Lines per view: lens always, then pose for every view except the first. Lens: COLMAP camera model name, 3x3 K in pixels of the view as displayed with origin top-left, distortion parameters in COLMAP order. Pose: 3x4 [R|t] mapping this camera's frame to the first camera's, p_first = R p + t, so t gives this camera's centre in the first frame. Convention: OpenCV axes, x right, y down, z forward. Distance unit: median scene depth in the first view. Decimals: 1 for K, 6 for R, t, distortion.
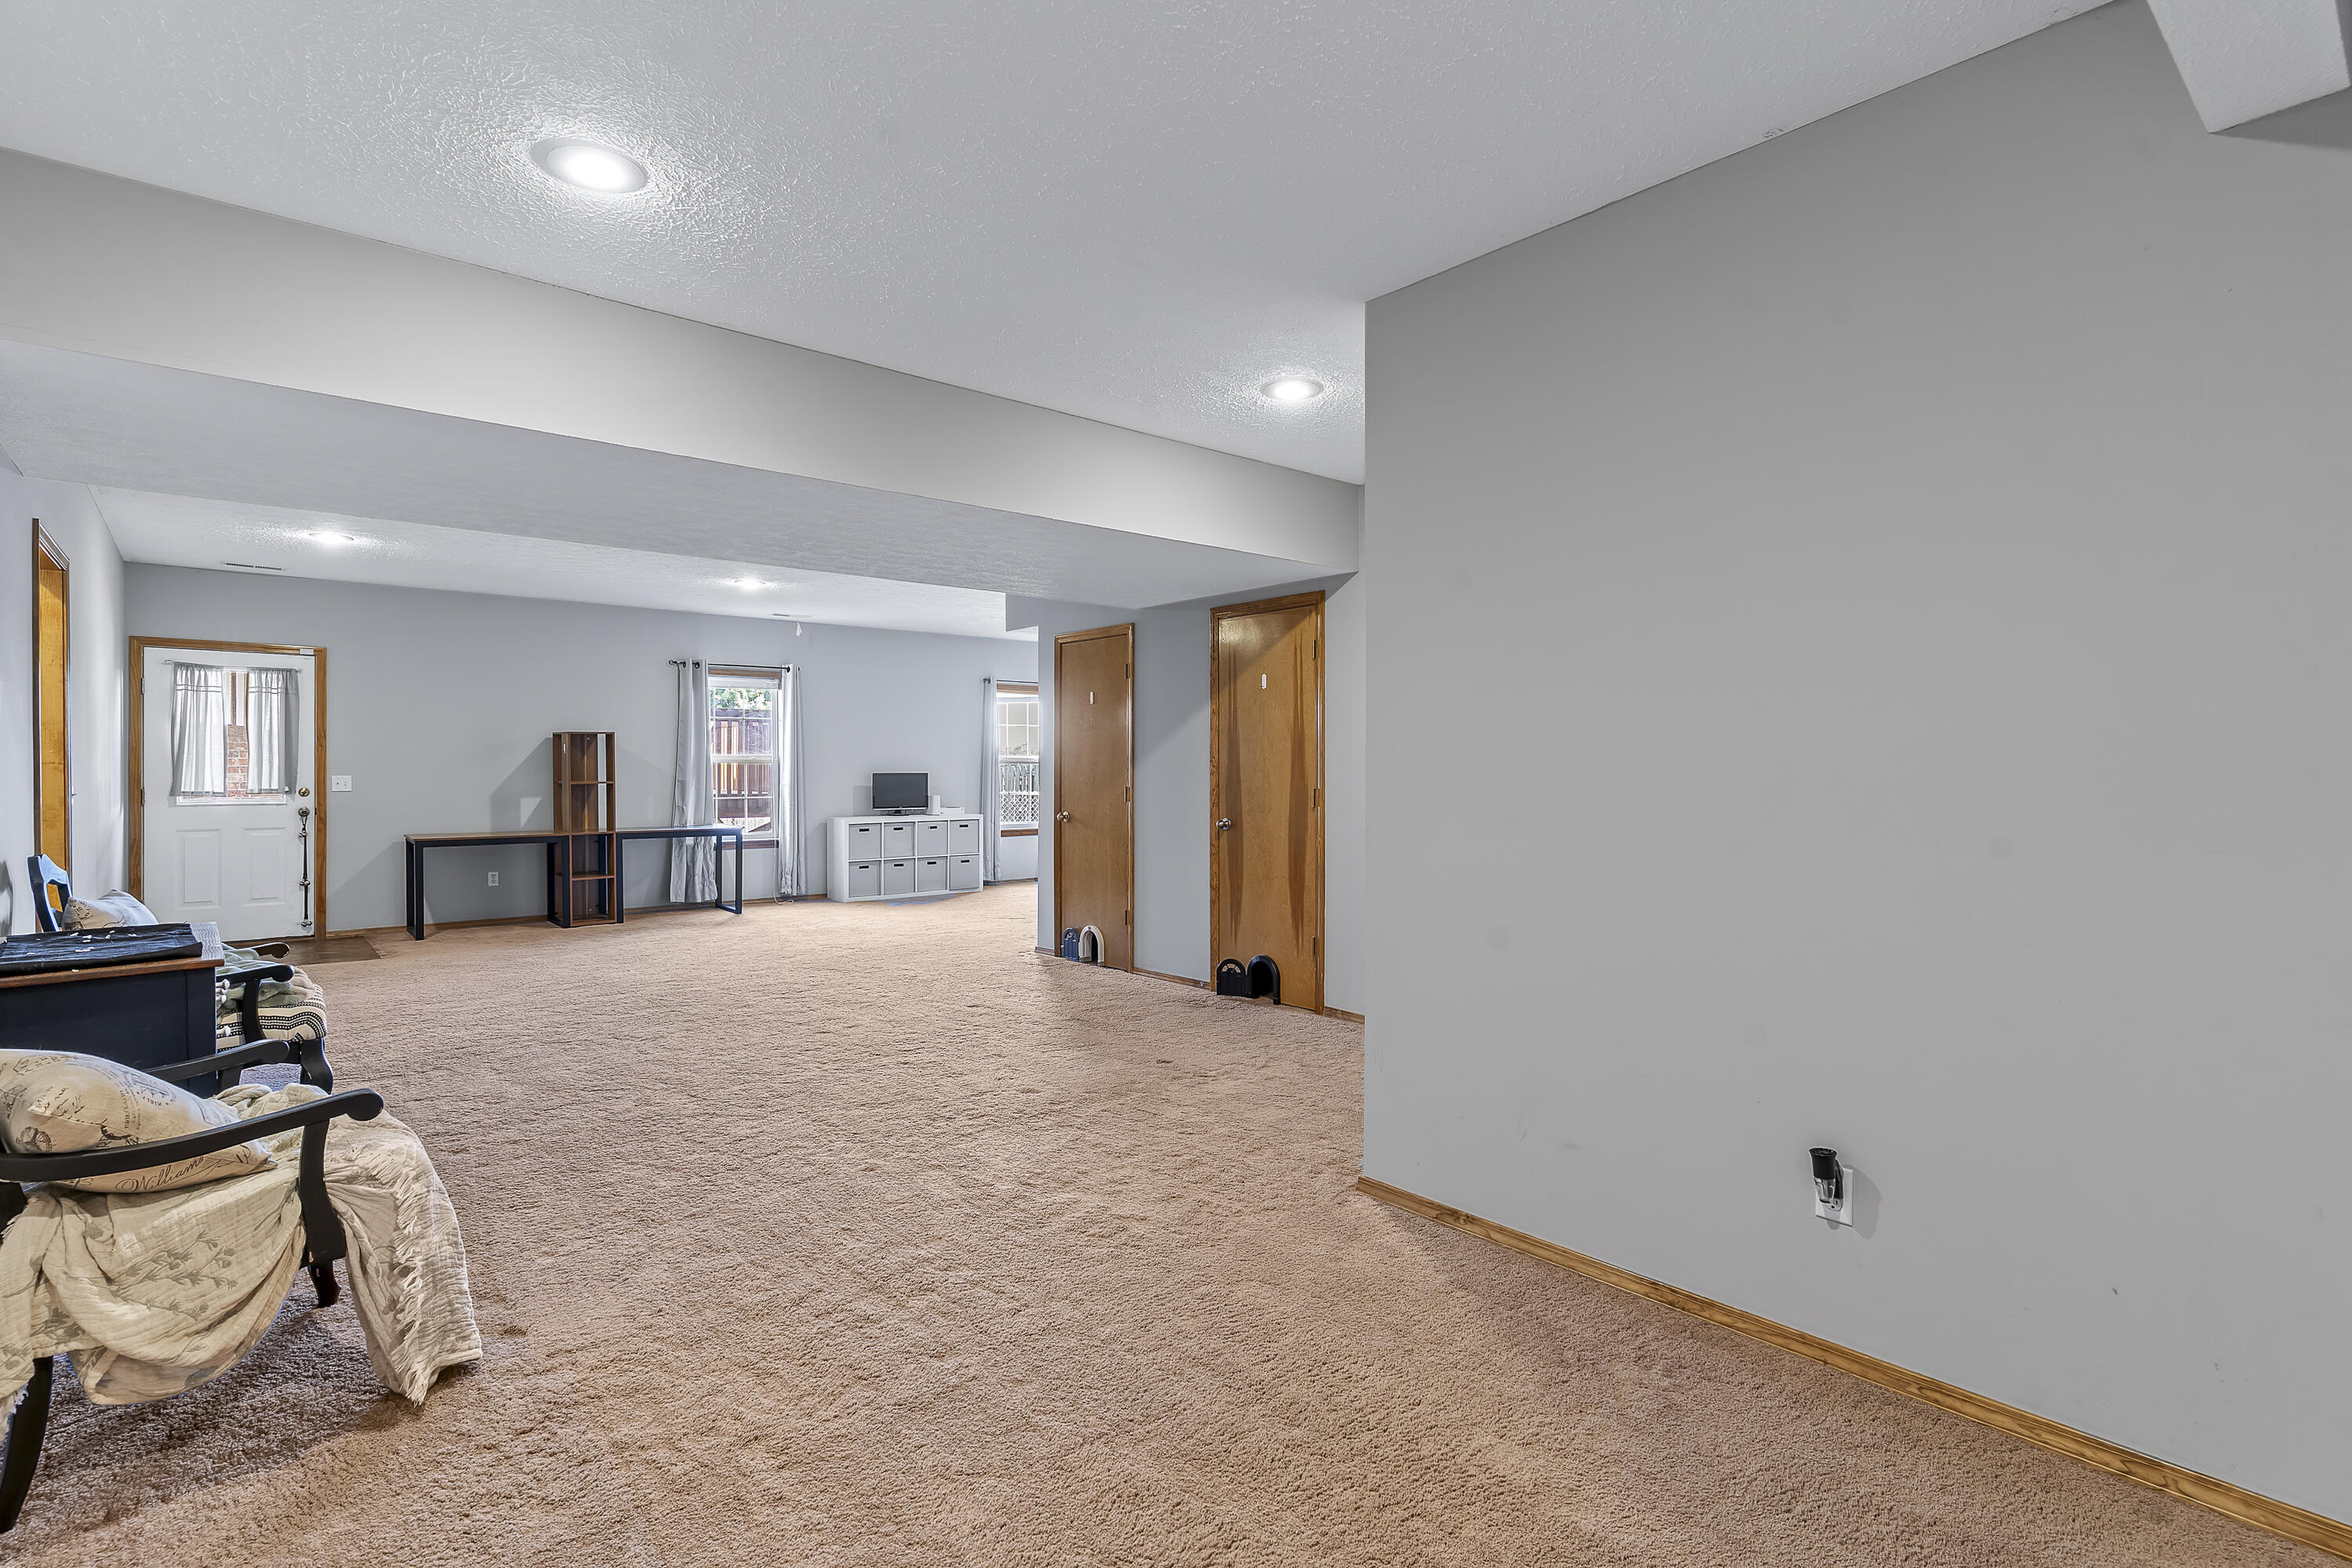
lens RADIAL K [[1145.6, 0, 1179.7], [0, 1145.6, 781.1], [0, 0, 1]] dist [-0.003480, -0.002072]
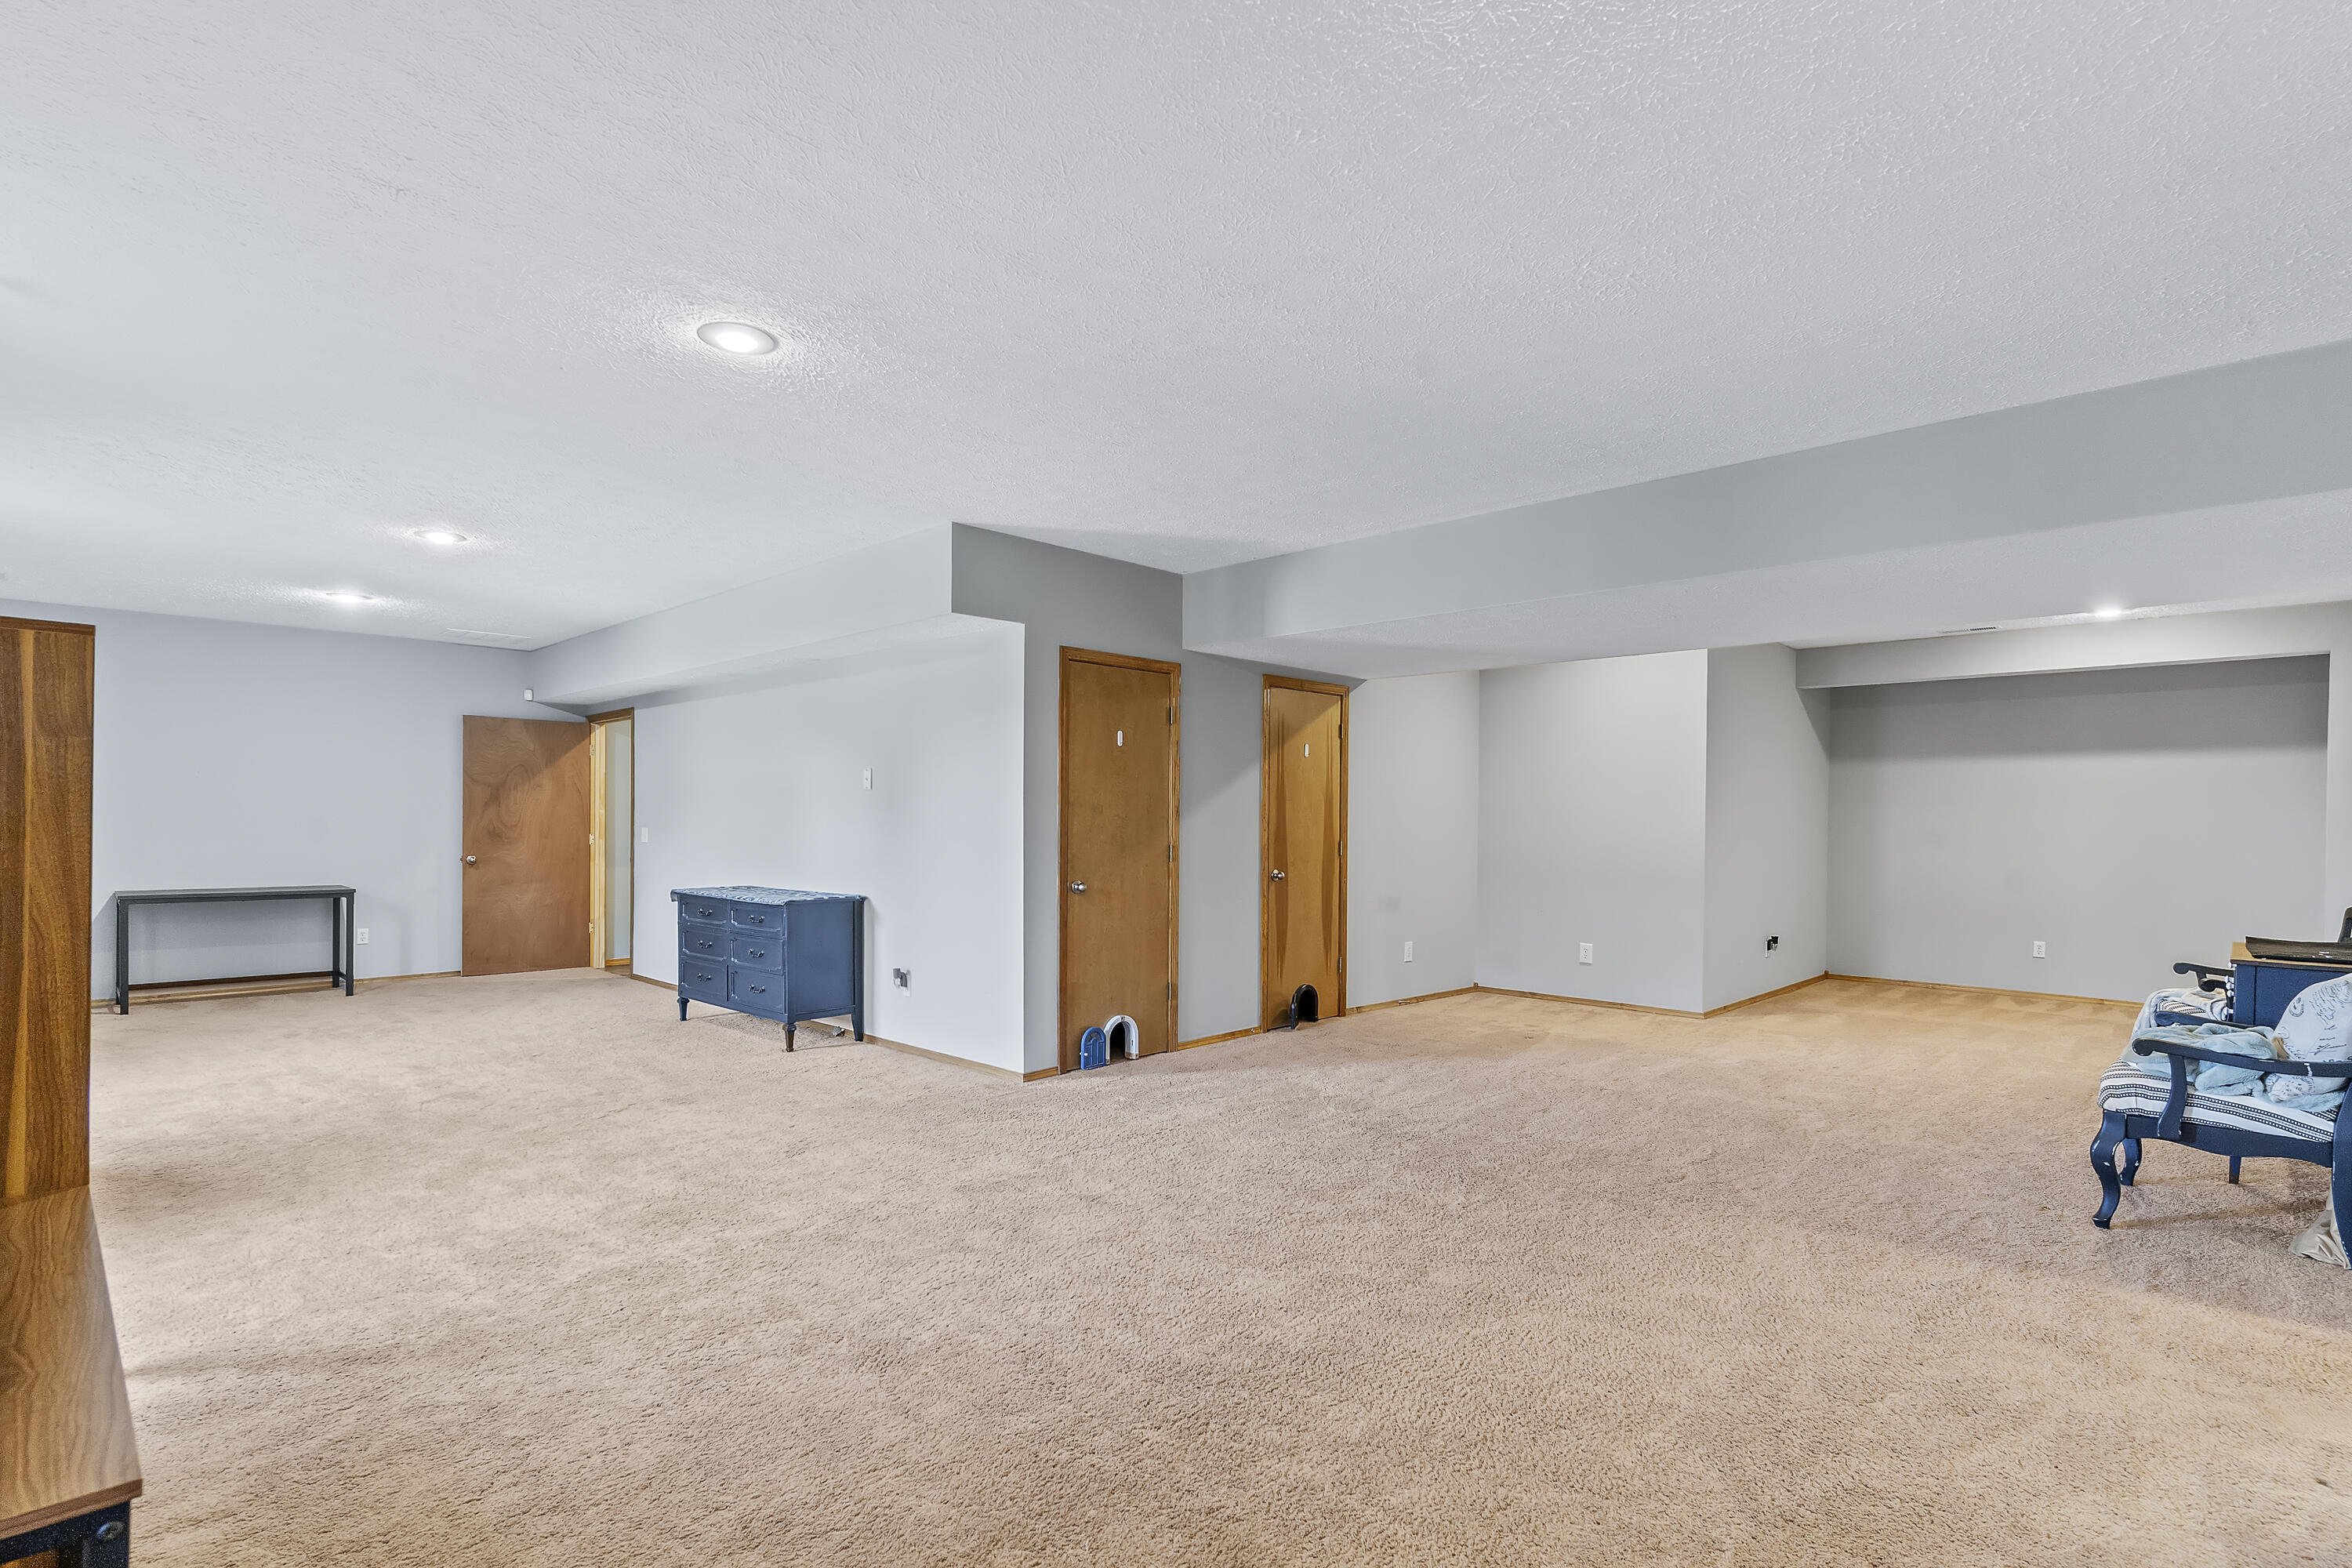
lens RADIAL K [[1145.6, 0, 1178.2], [0, 1145.6, 801.4], [0, 0, 1]] dist [-0.003480, -0.002072]
pose [[-0.090001, 0.018166, 0.995776, -1.049289], [-0.001184, 0.999831, -0.018347, -0.012557], [-0.995941, -0.002830, -0.089965, 1.198747]]
